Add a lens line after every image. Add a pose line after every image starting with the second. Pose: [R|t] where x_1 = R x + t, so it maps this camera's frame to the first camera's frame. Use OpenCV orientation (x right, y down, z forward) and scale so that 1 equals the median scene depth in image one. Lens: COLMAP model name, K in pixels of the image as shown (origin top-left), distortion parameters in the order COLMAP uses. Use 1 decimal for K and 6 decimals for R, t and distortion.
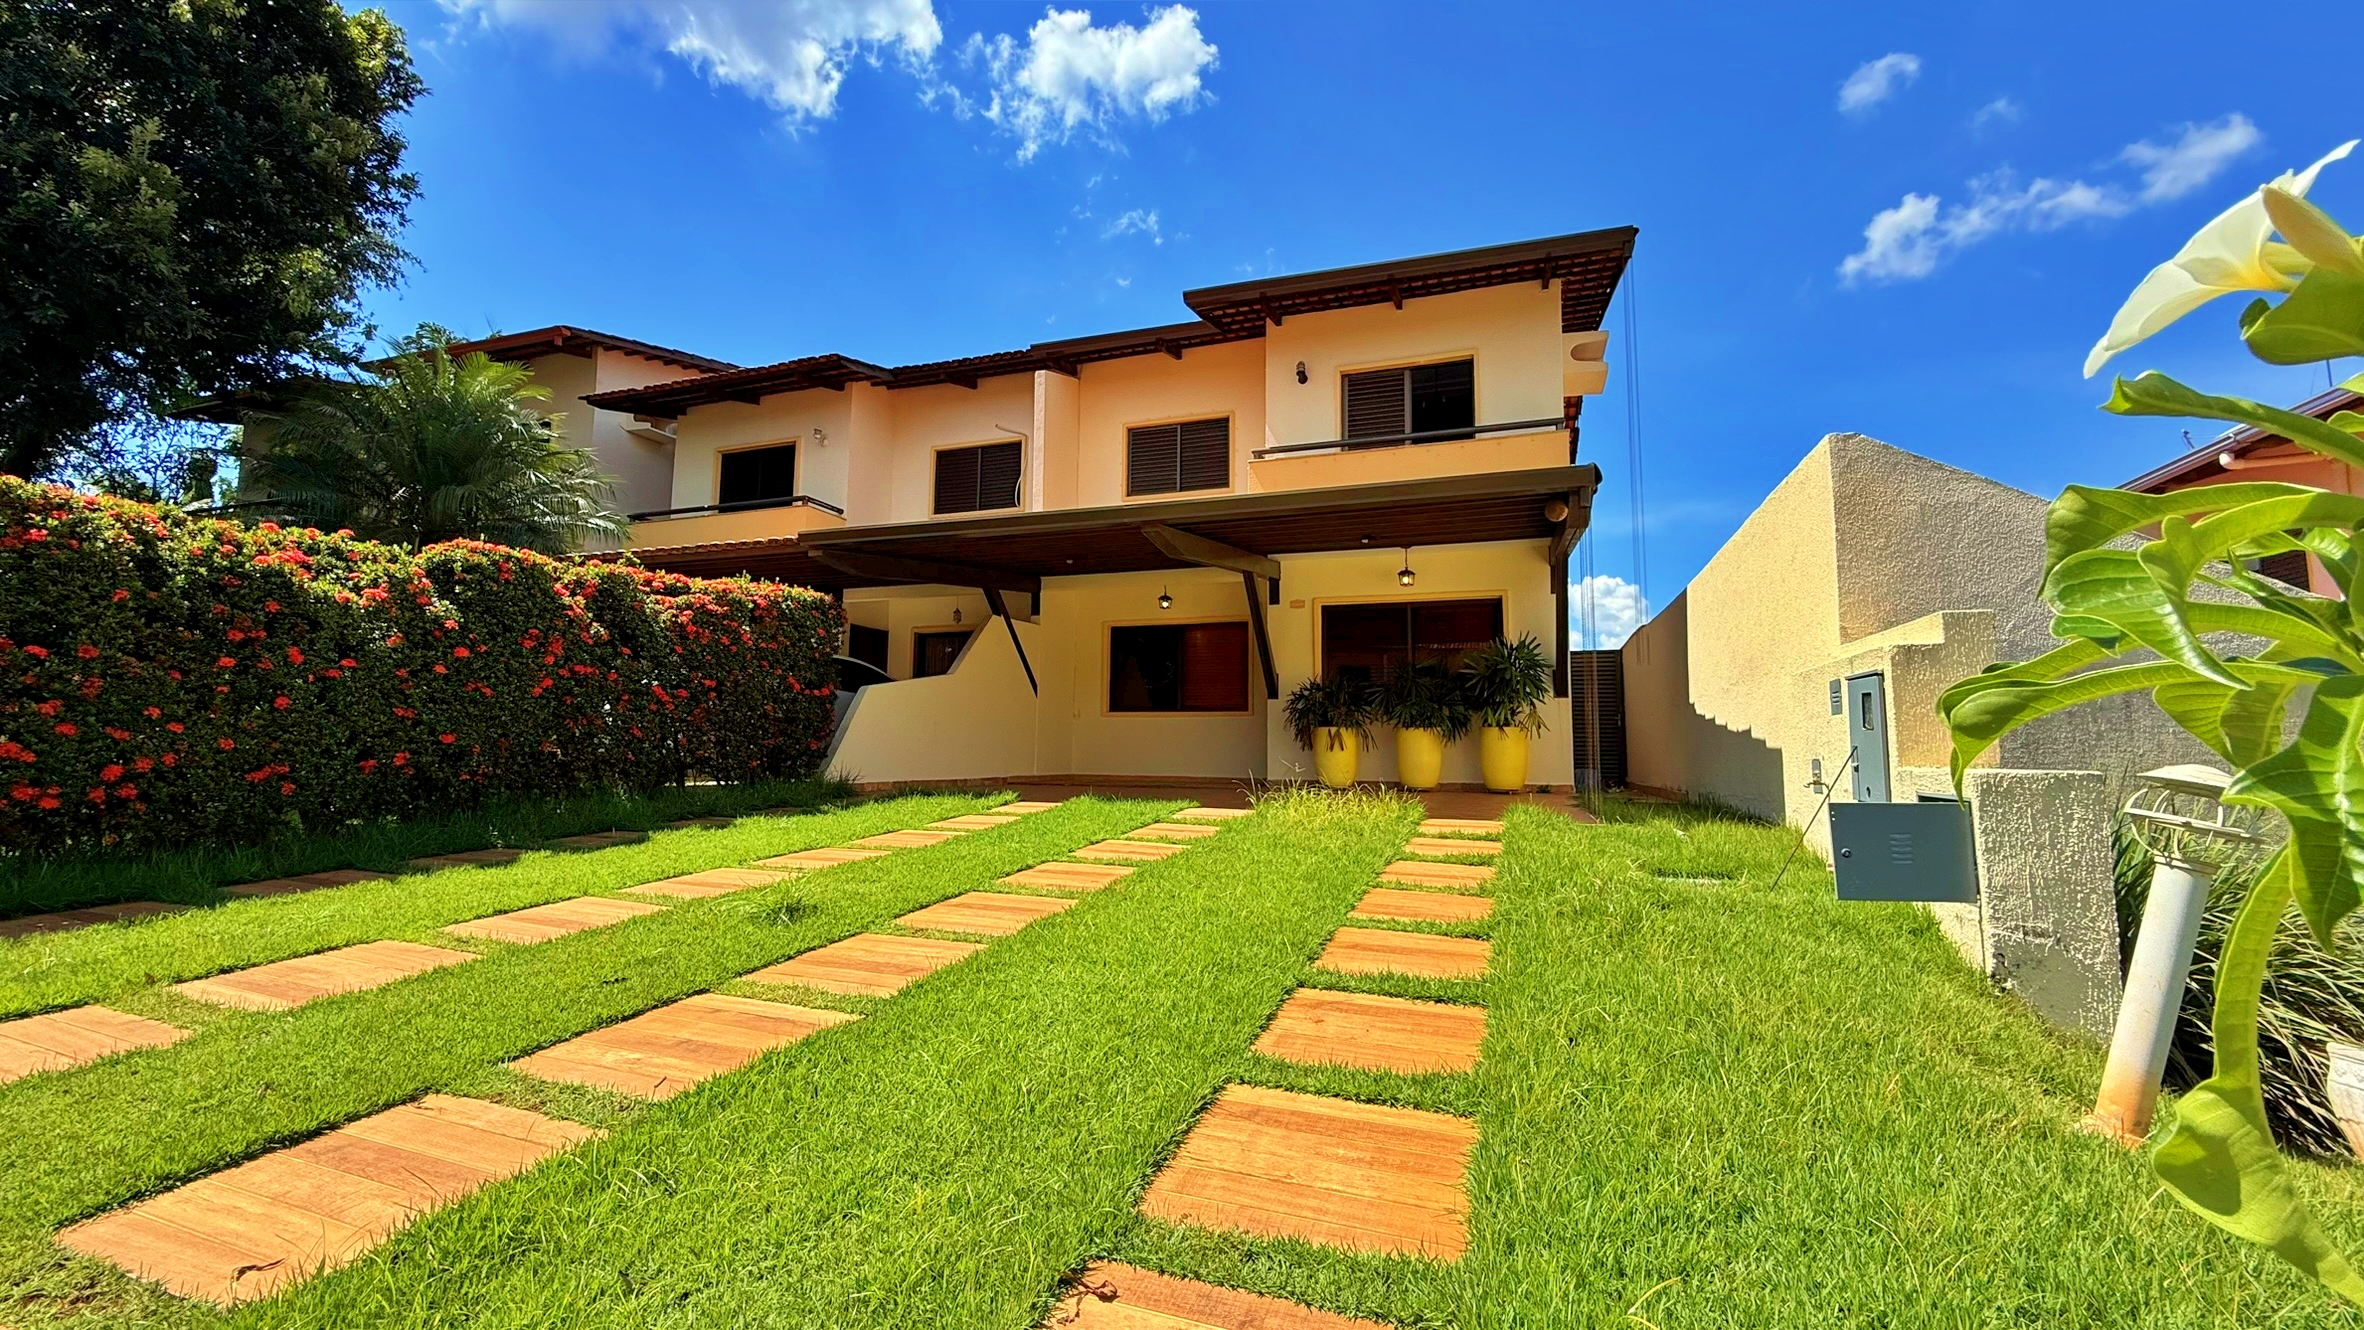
lens RADIAL K [[941.5, 0, 1172.3], [0, 941.5, 657.6], [0, 0, 1]] dist [-0.001976, 0.000381]
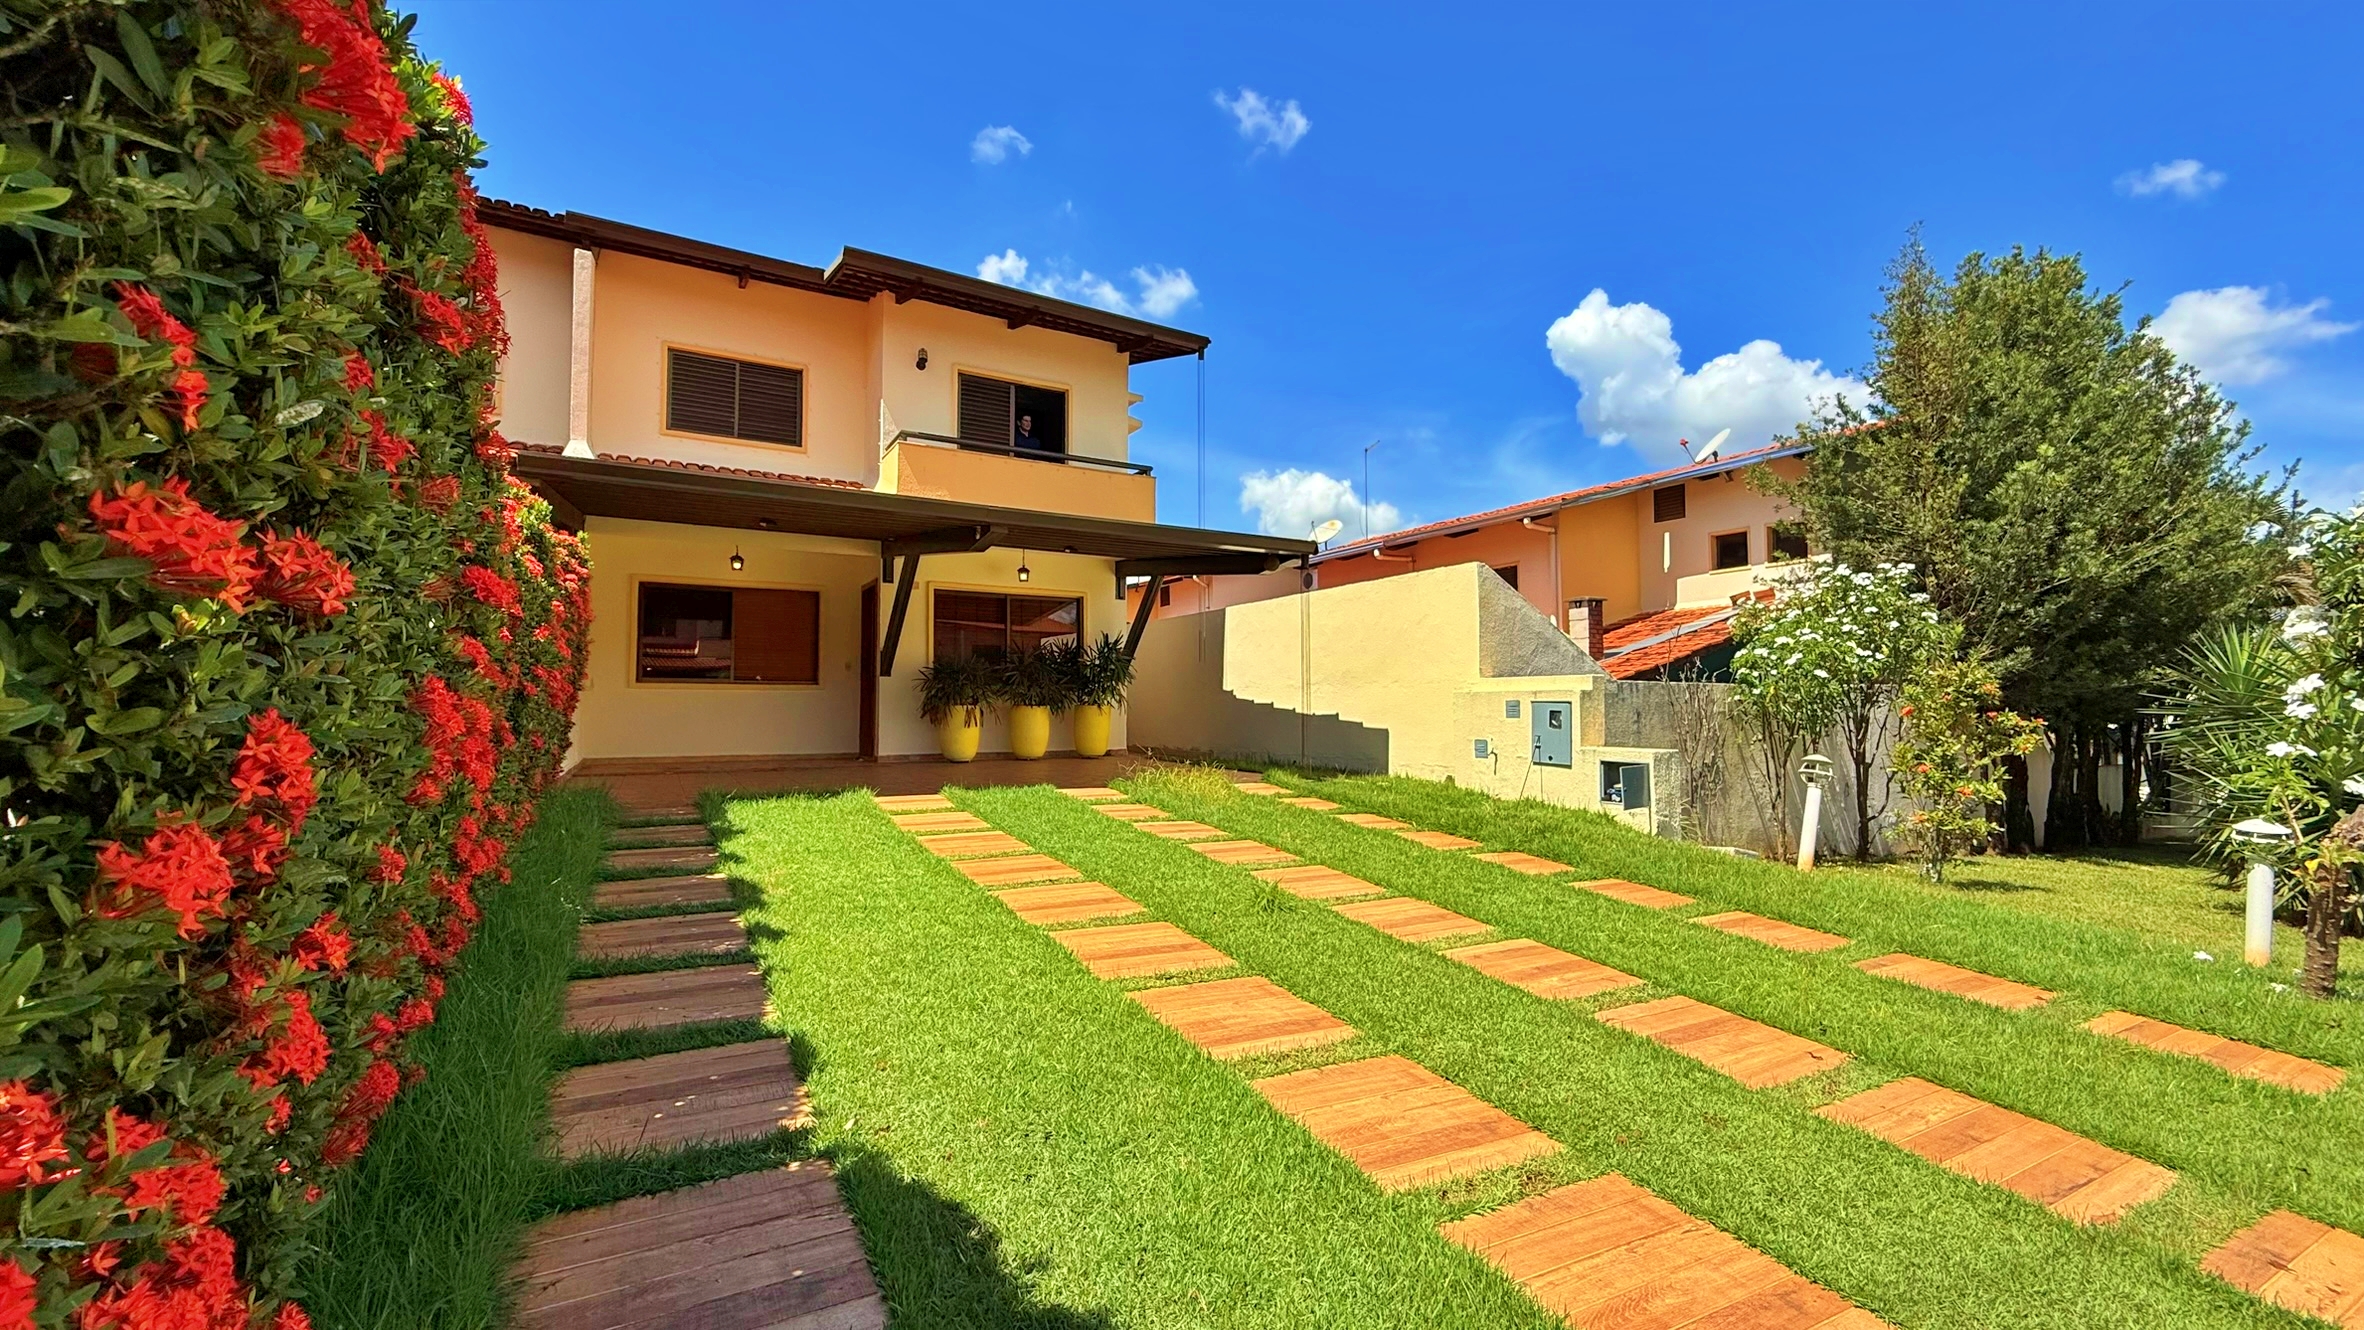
lens RADIAL K [[941.5, 0, 1162.5], [0, 941.5, 672.3], [0, 0, 1]] dist [-0.001976, 0.000381]
pose [[0.647284, 0.017281, 0.762053, -0.483814], [-0.072024, 0.996657, 0.038576, -0.022073], [-0.758839, -0.079856, 0.646364, 0.114580]]
